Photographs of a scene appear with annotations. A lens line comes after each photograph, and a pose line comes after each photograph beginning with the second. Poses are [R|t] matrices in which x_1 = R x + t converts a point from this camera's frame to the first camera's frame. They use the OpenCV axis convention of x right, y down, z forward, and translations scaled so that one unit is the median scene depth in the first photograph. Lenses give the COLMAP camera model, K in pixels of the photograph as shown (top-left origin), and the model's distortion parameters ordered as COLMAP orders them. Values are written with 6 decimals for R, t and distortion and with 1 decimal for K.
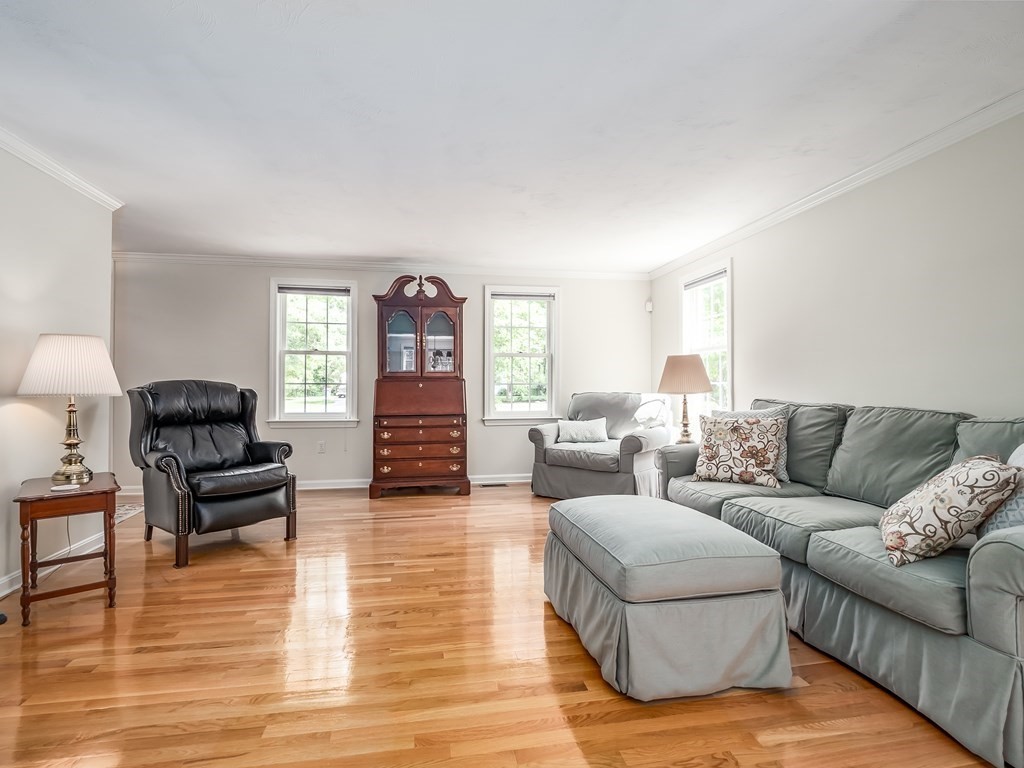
lens RADIAL K [[501.5, 0, 508.7], [0, 501.5, 384.2], [0, 0, 1]] dist [-0.007940, -0.004083]
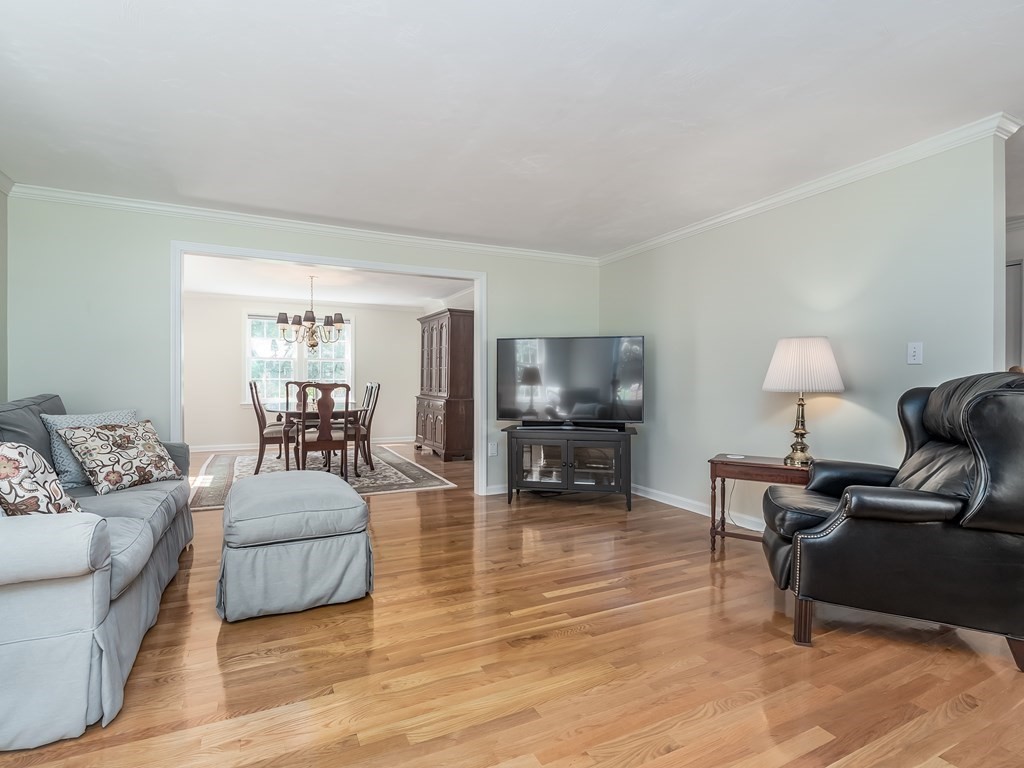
lens RADIAL K [[501.5, 0, 501.9], [0, 501.5, 389.0], [0, 0, 1]] dist [-0.007940, -0.004083]
pose [[-0.964617, 0.000967, -0.263654, 0.044494], [-0.003133, 0.999881, 0.015131, 0.001662], [0.263638, 0.015421, -0.964499, 1.085412]]
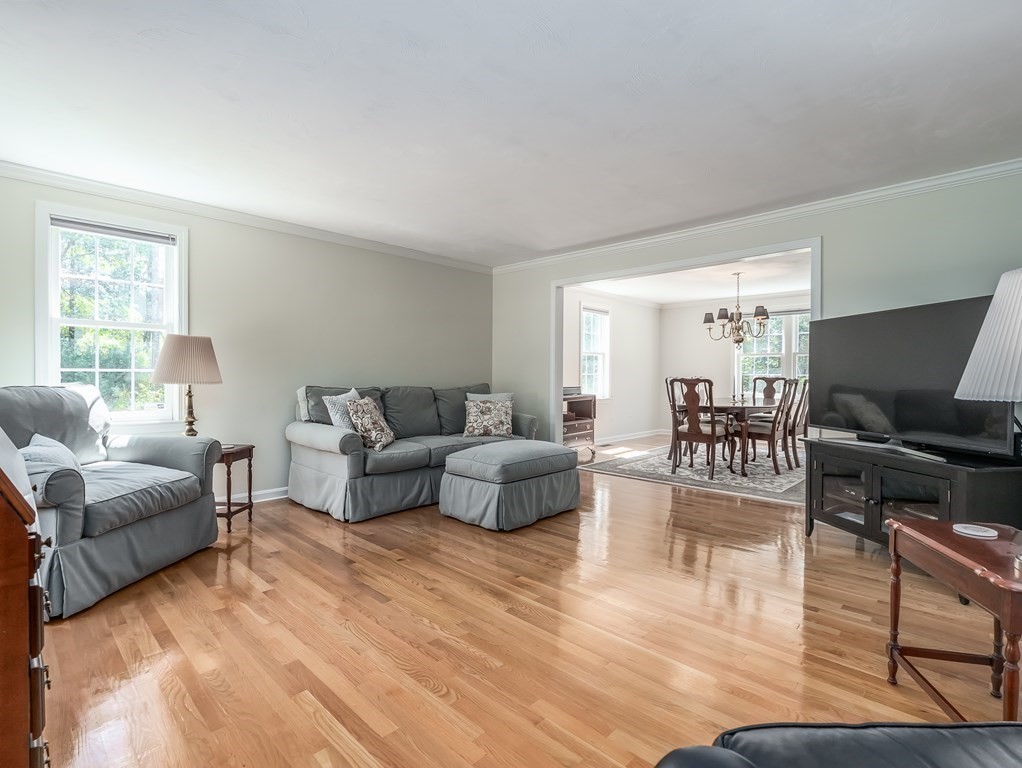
lens RADIAL K [[500.5, 0, 501.9], [0, 500.5, 383.4], [0, 0, 1]] dist [-0.007940, -0.004083]
pose [[-0.577346, -0.016915, 0.816324, -0.537395], [-0.005326, 0.999842, 0.016951, 0.001585], [-0.816482, 0.005439, -0.577345, 0.958616]]
